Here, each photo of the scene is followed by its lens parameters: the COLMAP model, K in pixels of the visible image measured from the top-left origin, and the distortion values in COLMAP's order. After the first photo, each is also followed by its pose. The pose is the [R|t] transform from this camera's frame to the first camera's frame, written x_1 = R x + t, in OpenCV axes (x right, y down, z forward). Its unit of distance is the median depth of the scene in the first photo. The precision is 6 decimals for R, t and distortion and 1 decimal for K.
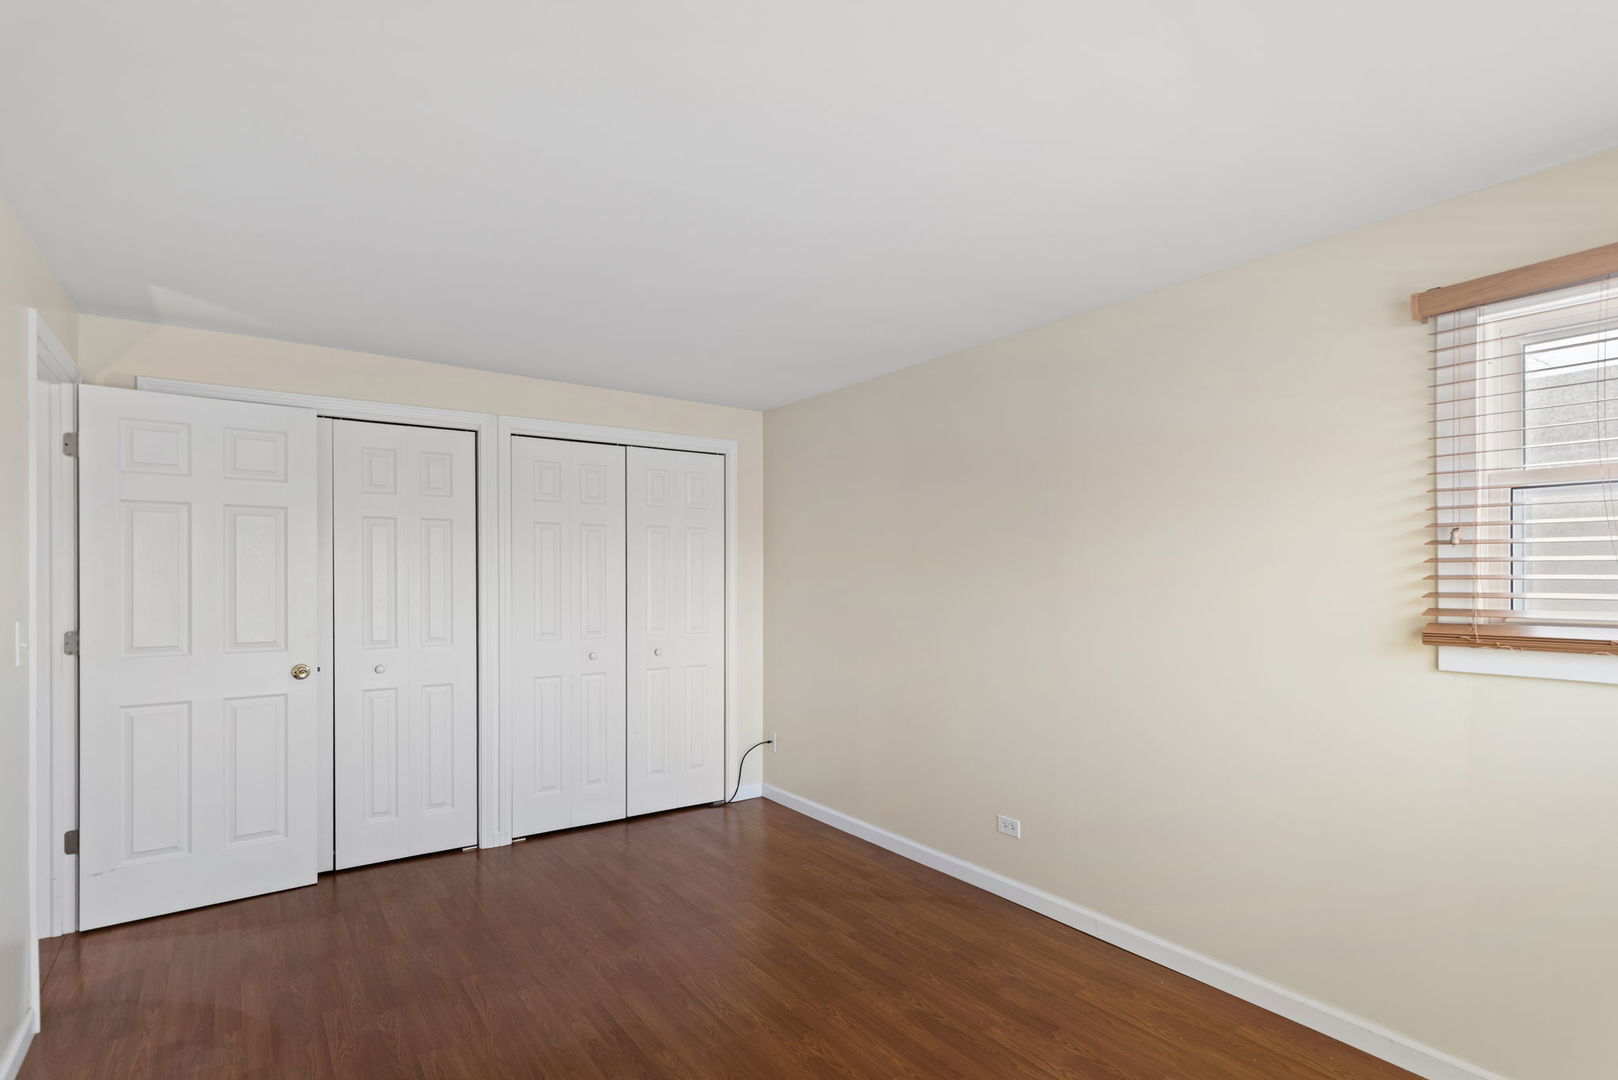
lens RADIAL K [[805.6, 0, 831.5], [0, 805.6, 559.2], [0, 0, 1]] dist [0.015902, 0.000743]
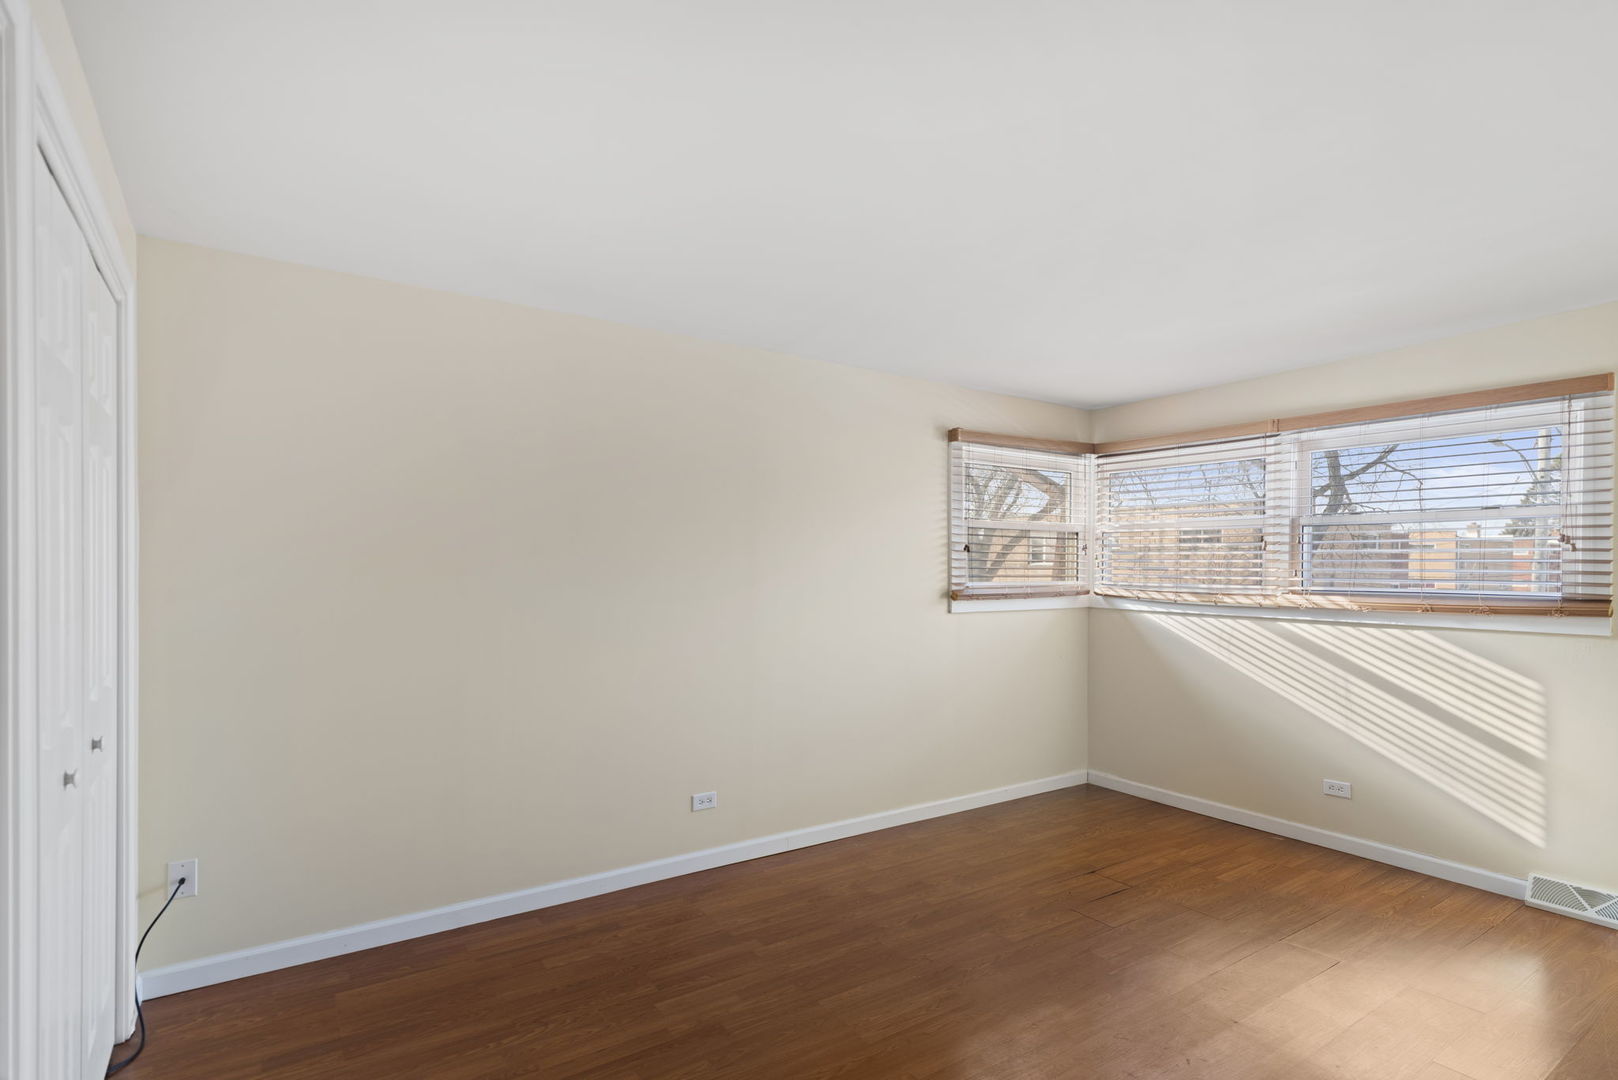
lens RADIAL K [[805.6, 0, 810.1], [0, 805.6, 549.6], [0, 0, 1]] dist [0.015902, 0.000743]
pose [[0.036559, 0.013383, 0.999242, -1.082705], [-0.033729, 0.999357, -0.012151, 0.011581], [-0.998762, -0.033259, 0.036987, 1.075280]]
